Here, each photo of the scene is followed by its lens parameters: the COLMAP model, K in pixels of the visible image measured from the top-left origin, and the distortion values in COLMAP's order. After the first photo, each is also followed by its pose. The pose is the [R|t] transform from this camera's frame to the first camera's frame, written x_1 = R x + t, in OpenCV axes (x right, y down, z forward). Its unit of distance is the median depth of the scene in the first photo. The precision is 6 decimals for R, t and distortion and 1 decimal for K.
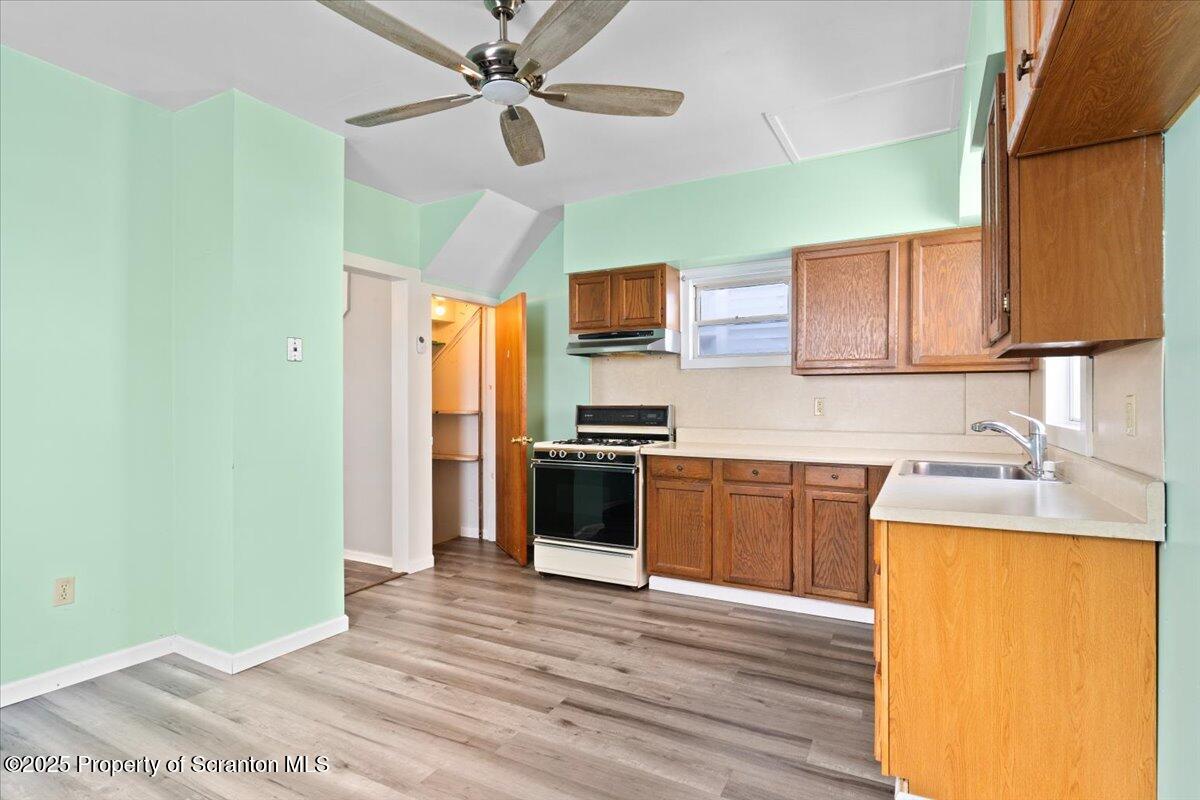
lens RADIAL K [[599.6, 0, 602.5], [0, 599.6, 403.2], [0, 0, 1]] dist [-0.001733, -0.000290]
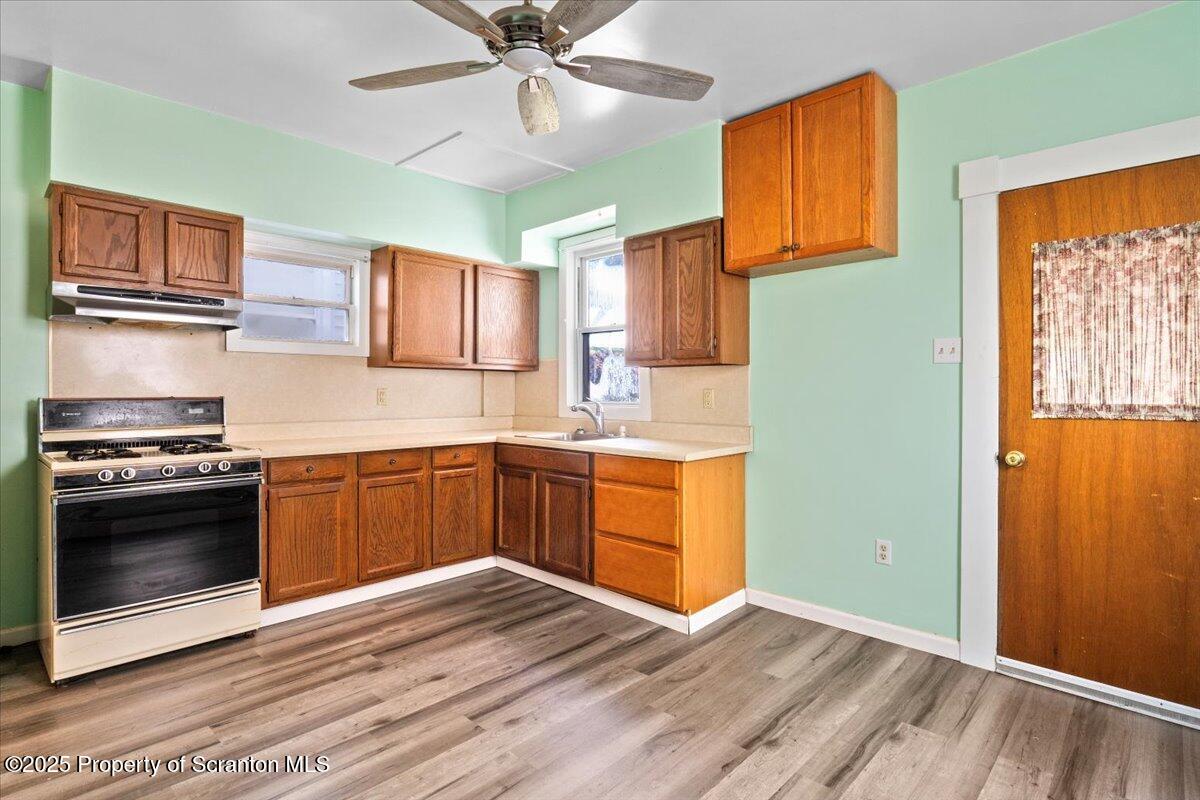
lens RADIAL K [[599.6, 0, 600.7], [0, 599.6, 391.8], [0, 0, 1]] dist [-0.001733, -0.000290]
pose [[0.270268, 0.000021, 0.962785, -0.668196], [0.001410, 0.999999, -0.000417, -0.002345], [-0.962784, 0.001470, 0.270268, 0.414841]]
